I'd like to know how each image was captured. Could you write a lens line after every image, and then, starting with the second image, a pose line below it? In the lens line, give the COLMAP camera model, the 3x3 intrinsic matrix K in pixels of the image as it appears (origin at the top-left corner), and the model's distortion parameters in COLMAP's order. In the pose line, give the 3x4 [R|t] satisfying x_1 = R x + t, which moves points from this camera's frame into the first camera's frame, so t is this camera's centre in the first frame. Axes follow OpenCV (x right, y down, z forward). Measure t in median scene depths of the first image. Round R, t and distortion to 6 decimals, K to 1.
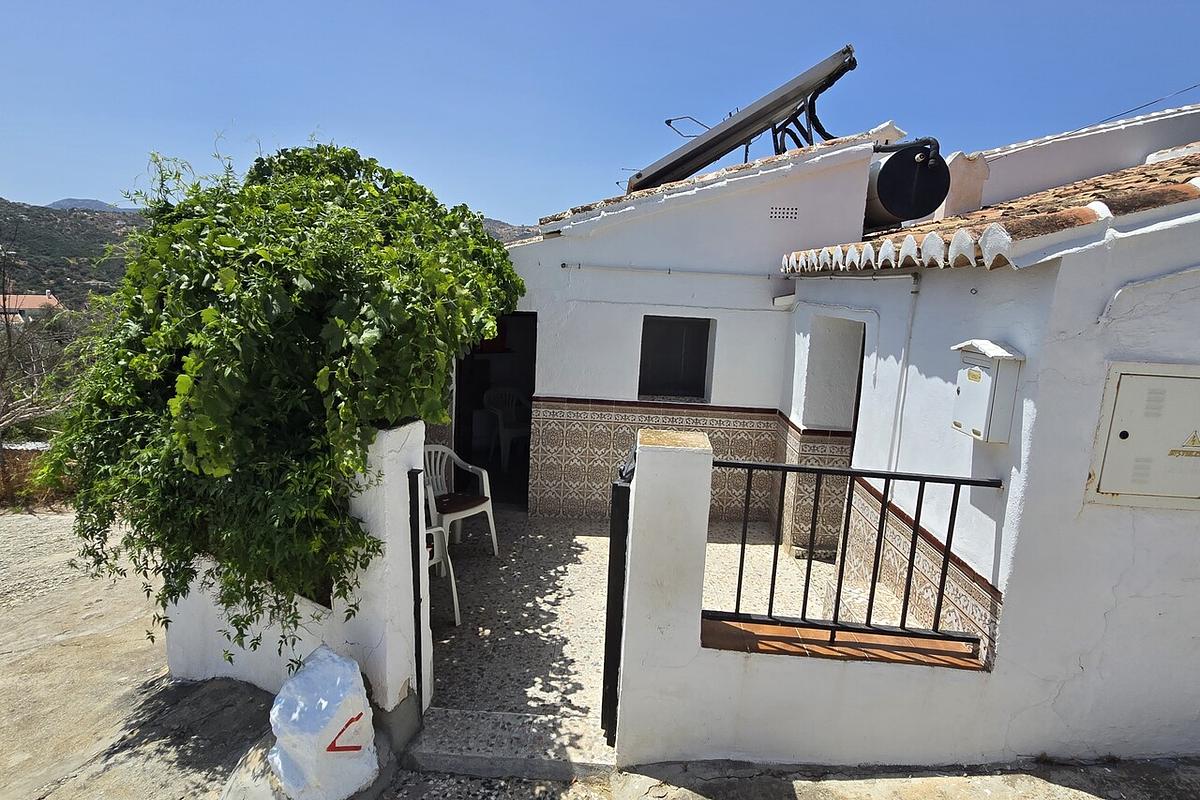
lens RADIAL K [[646.6, 0, 612.8], [0, 646.6, 393.4], [0, 0, 1]] dist [-0.003613, -0.000480]
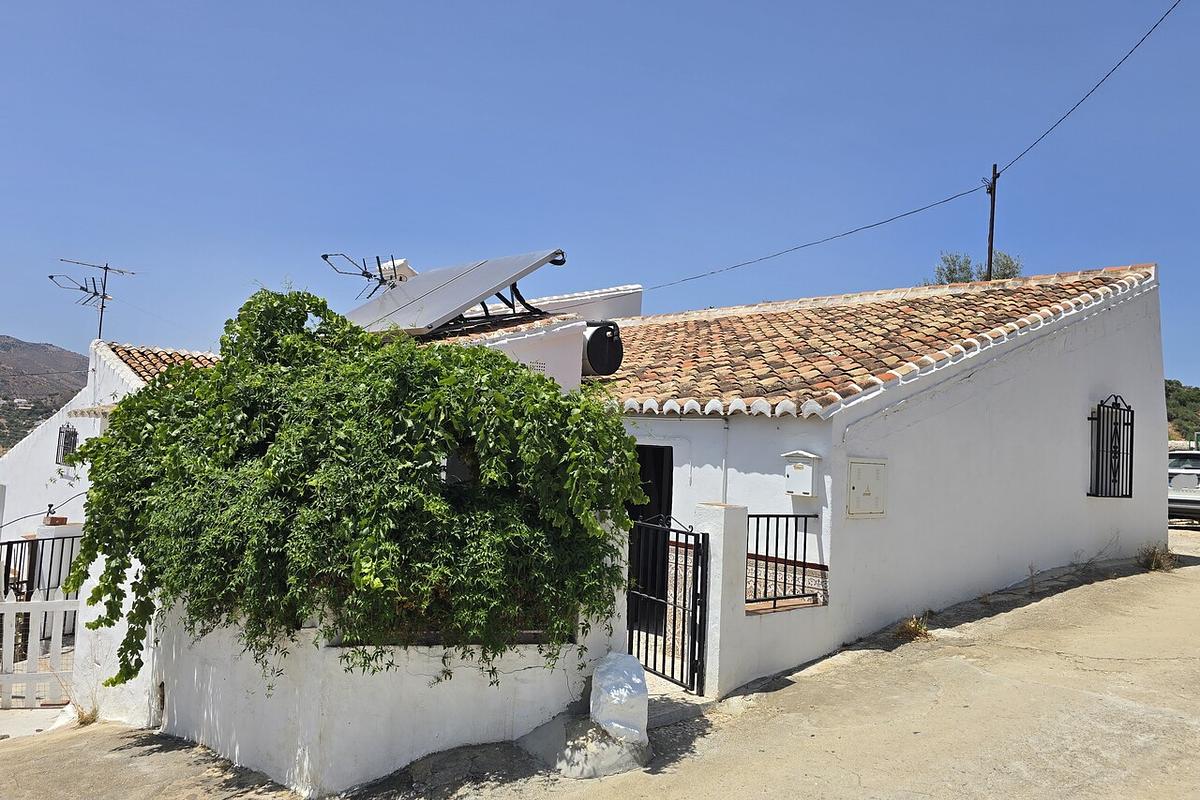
lens RADIAL K [[797.5, 0, 600.0], [0, 797.5, 400.0], [0, 0, 1]] dist [0.051107, -0.049067]
pose [[0.710105, 0.027377, 0.703564, -1.739481], [0.103577, 0.984311, -0.142842, 0.061900], [-0.696436, 0.174306, 0.696128, -0.417627]]
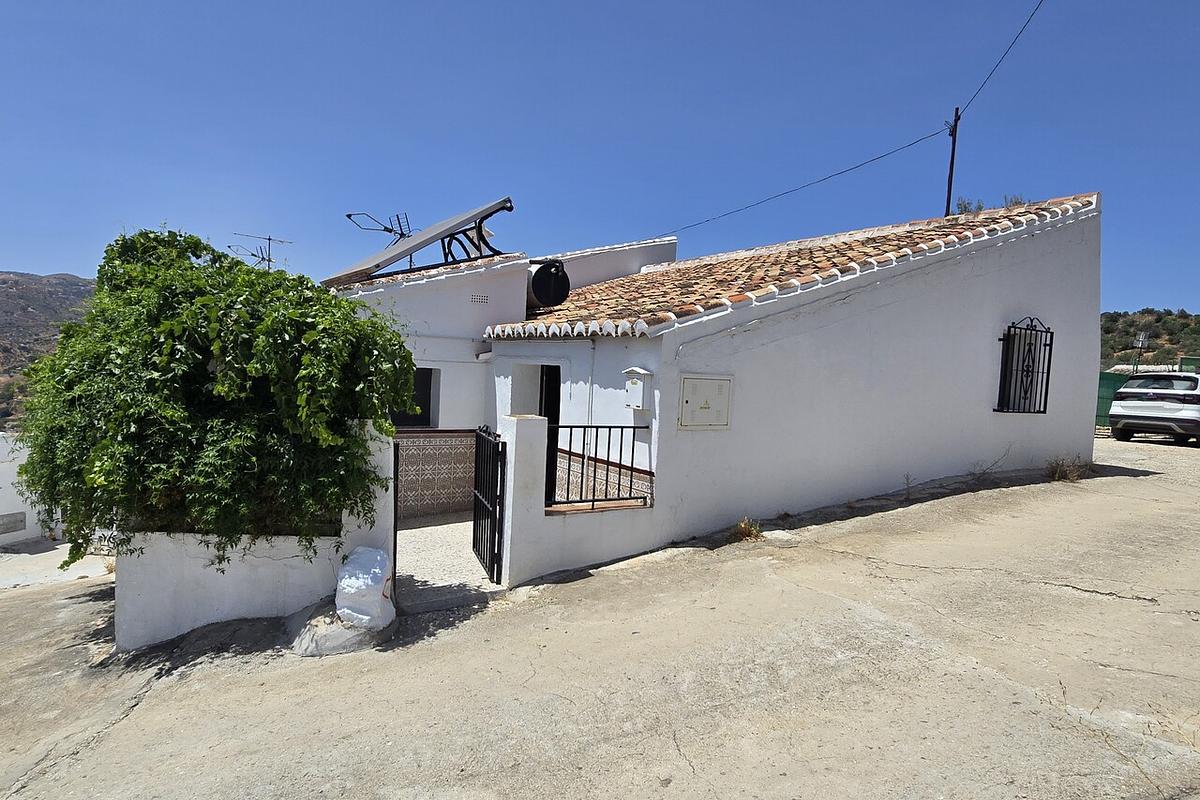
lens RADIAL K [[613.6, 0, 595.7], [0, 613.6, 399.7], [0, 0, 1]] dist [-0.004253, -0.001708]
pose [[0.814128, -0.040709, 0.579257, -0.815366], [0.090099, 0.994315, -0.056753, 0.142531], [-0.573653, 0.098394, 0.813167, -0.694148]]
